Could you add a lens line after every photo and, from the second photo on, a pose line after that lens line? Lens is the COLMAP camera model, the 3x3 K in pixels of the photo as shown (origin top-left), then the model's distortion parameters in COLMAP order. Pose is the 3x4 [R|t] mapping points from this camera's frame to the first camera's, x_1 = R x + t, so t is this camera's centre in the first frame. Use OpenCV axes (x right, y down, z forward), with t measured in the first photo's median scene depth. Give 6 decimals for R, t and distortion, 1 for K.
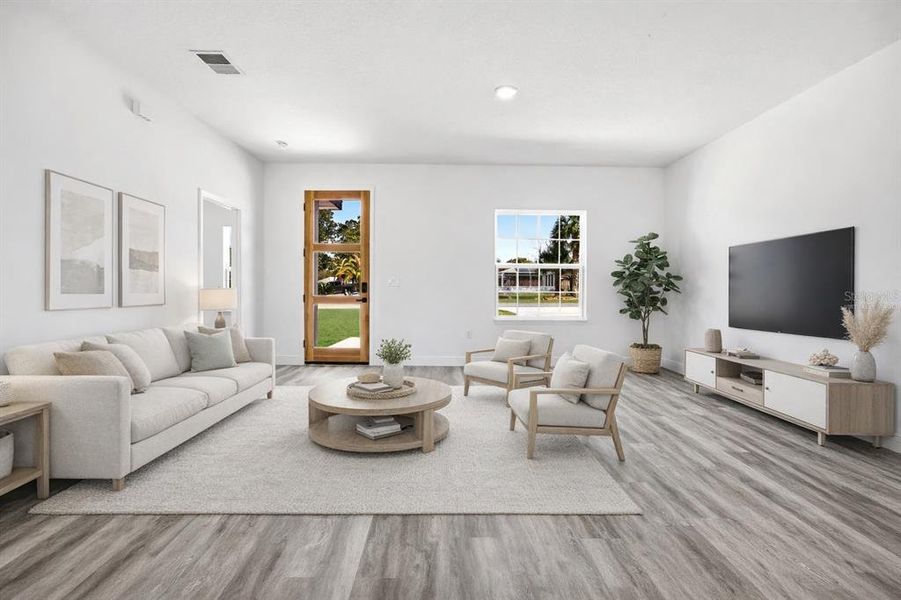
lens RADIAL K [[419.9, 0, 453.6], [0, 419.9, 289.2], [0, 0, 1]] dist [-0.012796, -0.000047]
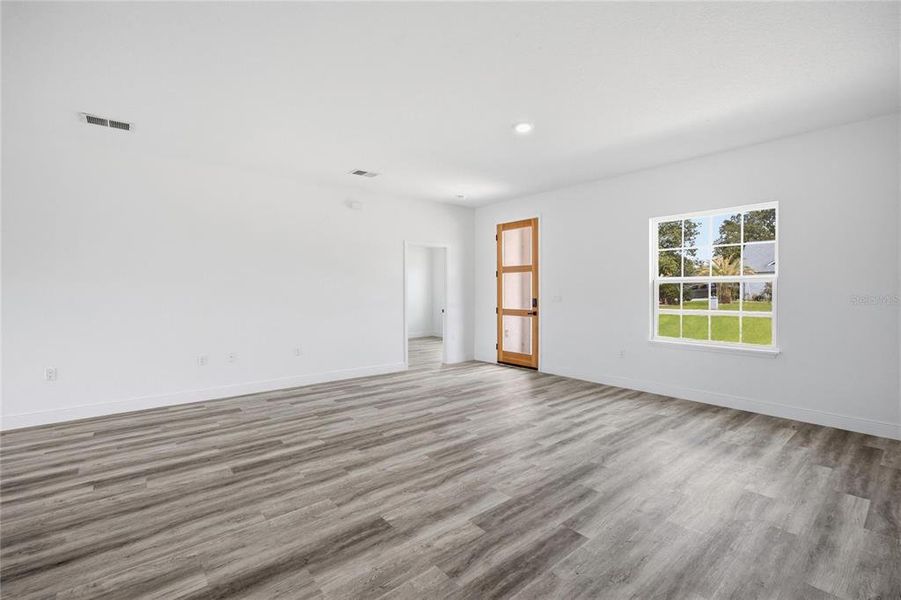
lens RADIAL K [[400.9, 0, 451.2], [0, 400.9, 292.7], [0, 0, 1]] dist [-0.017852, 0.000005]
pose [[0.631577, -0.001872, -0.775311, 0.492003], [0.000532, 0.999998, -0.001980, -0.029163], [0.775313, 0.000838, 0.631576, 0.133171]]
